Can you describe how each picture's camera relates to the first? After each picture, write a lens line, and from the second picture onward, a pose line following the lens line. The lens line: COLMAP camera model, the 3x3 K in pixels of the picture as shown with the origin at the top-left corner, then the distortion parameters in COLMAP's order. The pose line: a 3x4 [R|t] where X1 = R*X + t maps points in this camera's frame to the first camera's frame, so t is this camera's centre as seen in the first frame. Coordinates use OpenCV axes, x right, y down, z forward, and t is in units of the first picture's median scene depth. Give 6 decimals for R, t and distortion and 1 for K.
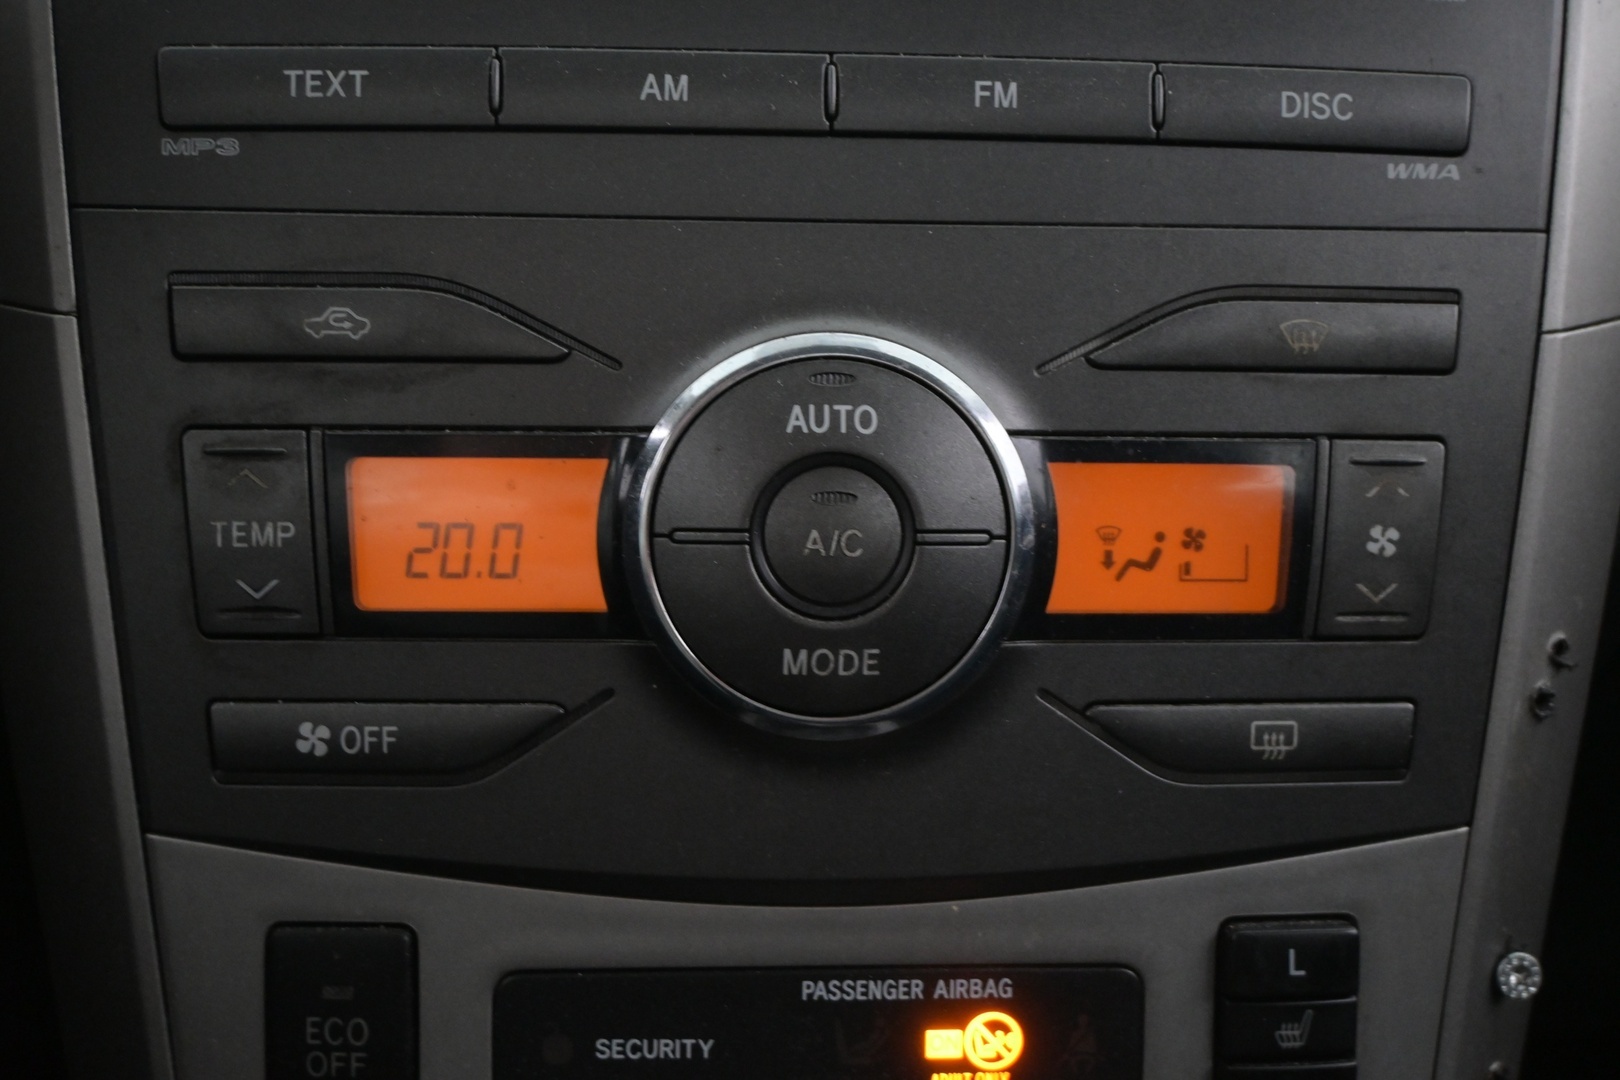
lens RADIAL K [[1915.4, 0, 812.3], [0, 1915.4, 547.4], [0, 0, 1]] dist [0.004822, 0.000000]
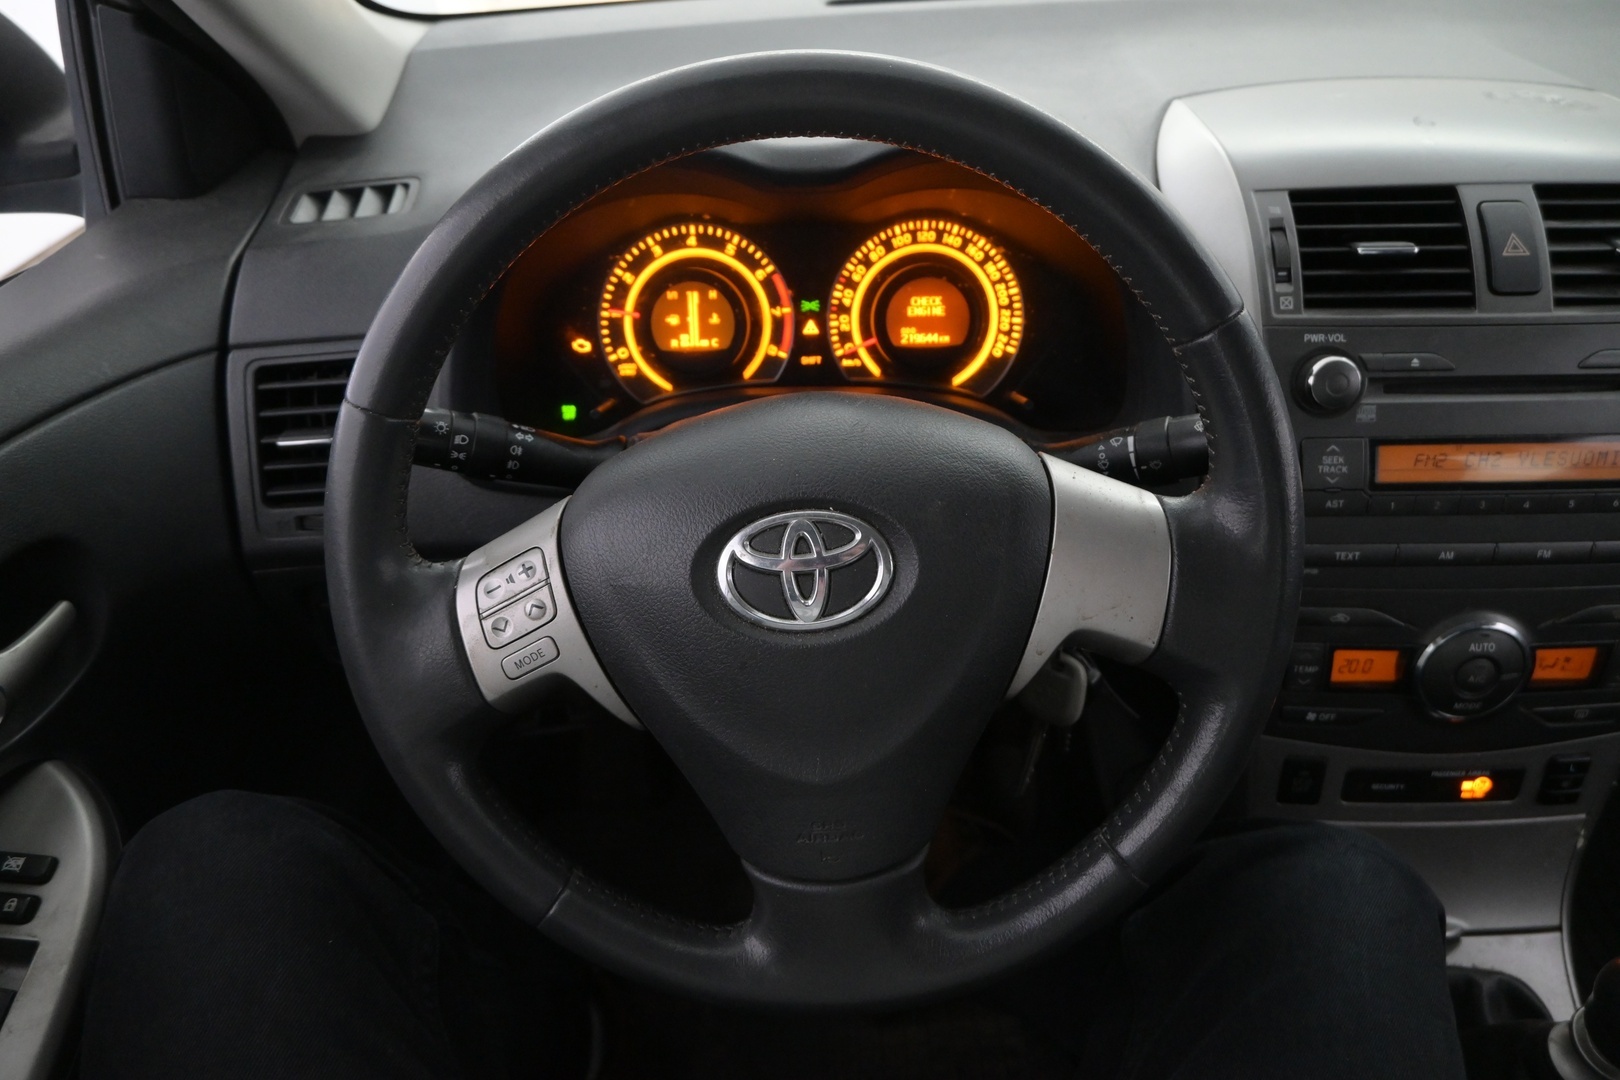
lens RADIAL K [[1143.1, 0, 799.4], [0, 1143.1, 545.1], [0, 0, 1]] dist [-0.031802, 0.022390]
pose [[0.996823, 0.001057, -0.079647, -1.043362], [0.028952, 0.926716, 0.374644, -1.024413], [0.074206, -0.375760, 0.923741, -0.930355]]
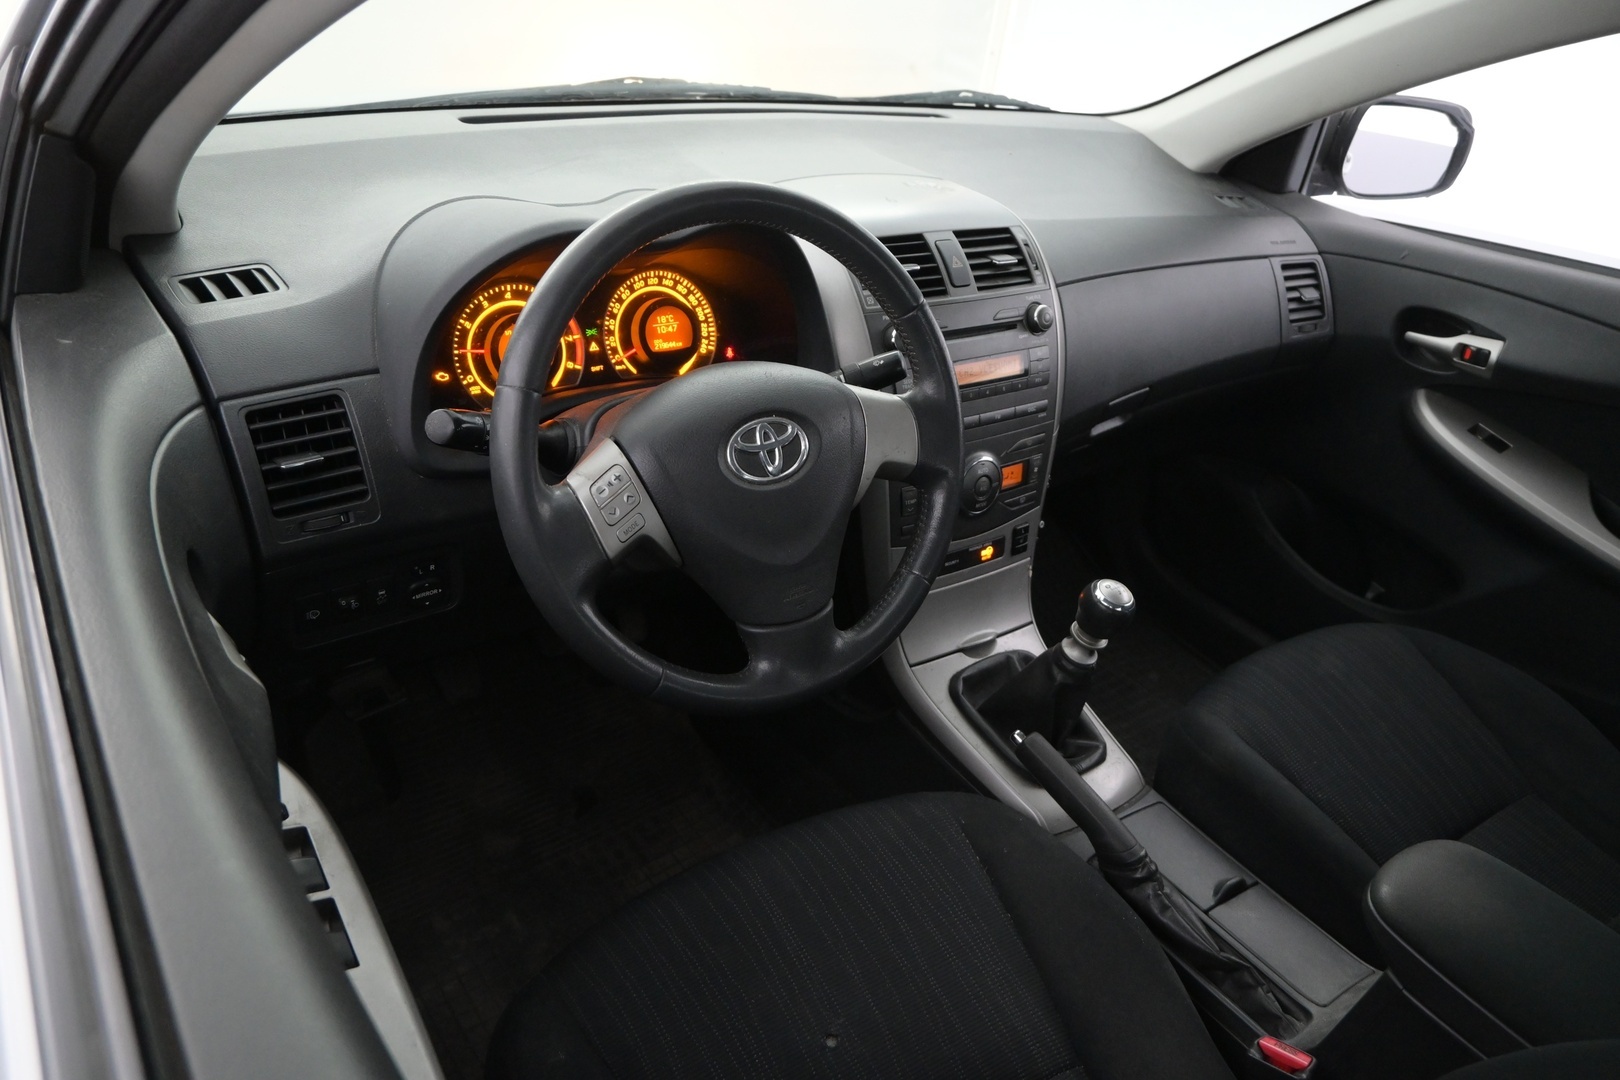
lens RADIAL K [[1143.1, 0, 815.8], [0, 1143.1, 543.0], [0, 0, 1]] dist [-0.031802, 0.022390]
pose [[0.840595, -0.203311, 0.502060, -2.455770], [0.024224, 0.940068, 0.340126, -1.161466], [-0.541122, -0.273747, 0.795141, -1.876139]]
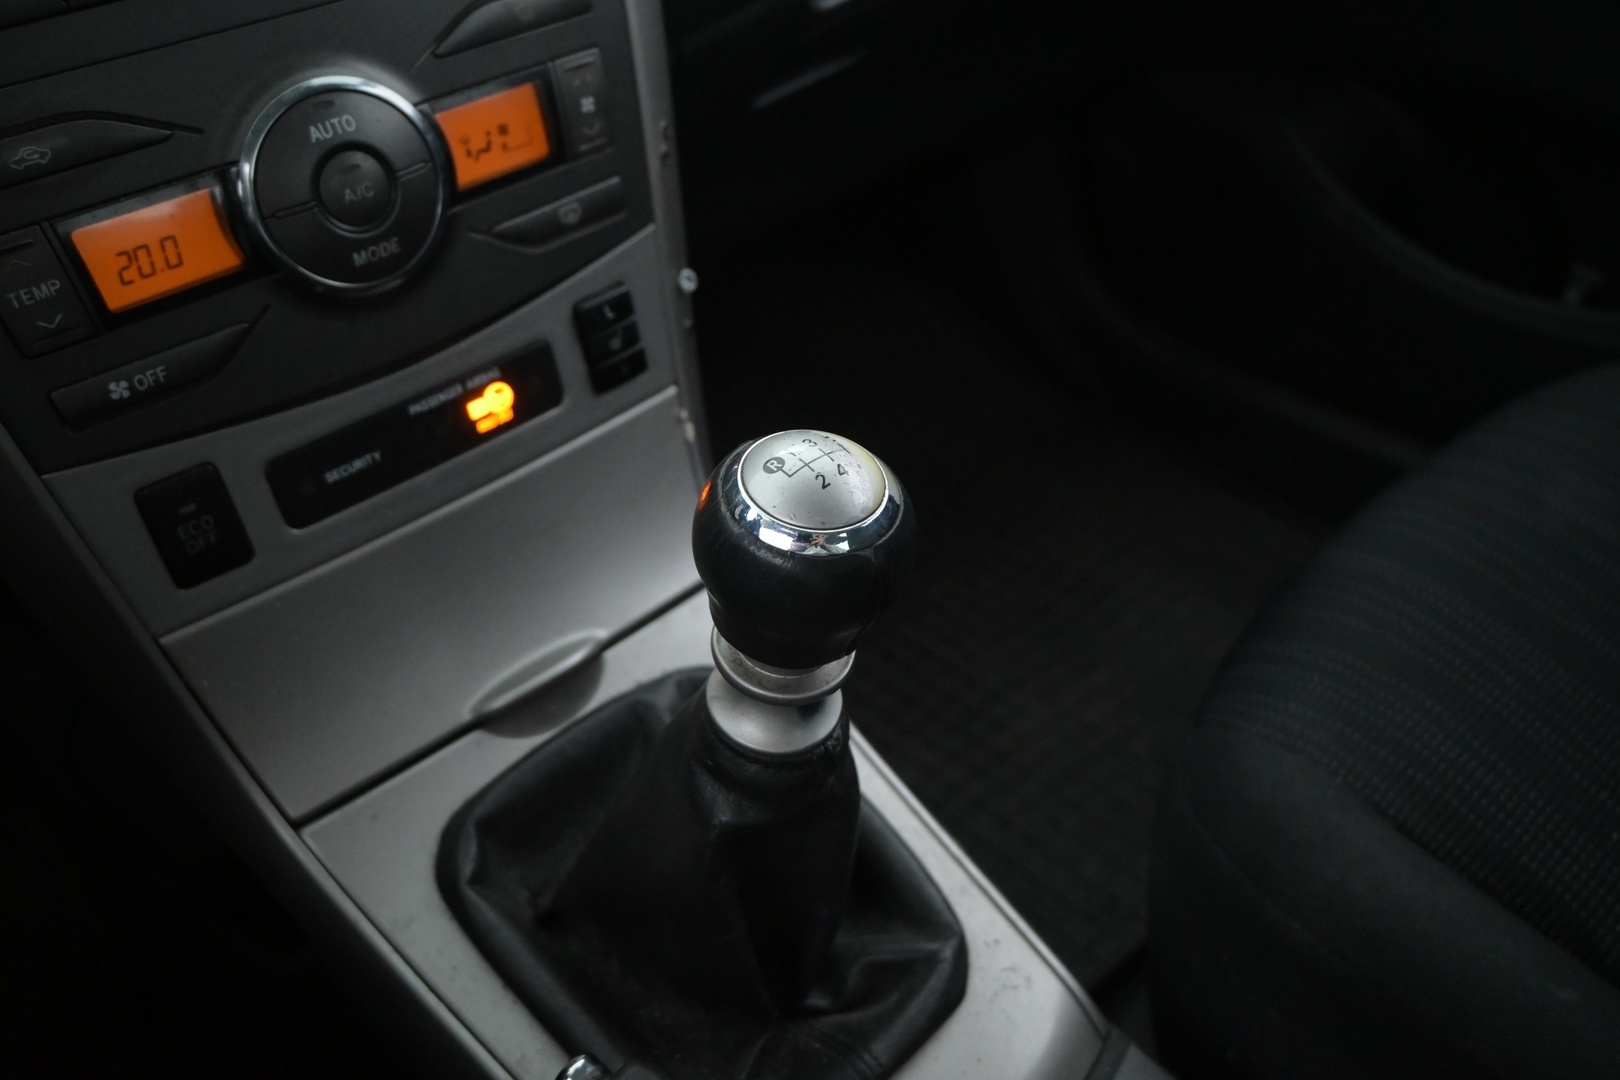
lens RADIAL K [[1323.3, 0, 828.5], [0, 1323.3, 565.5], [0, 0, 1]] dist [-0.045969, 0.019508]
pose [[0.767959, -0.443684, 0.461935, -0.383421], [0.210527, 0.855995, 0.472177, -0.194994], [-0.604912, -0.265362, 0.750776, -0.361221]]
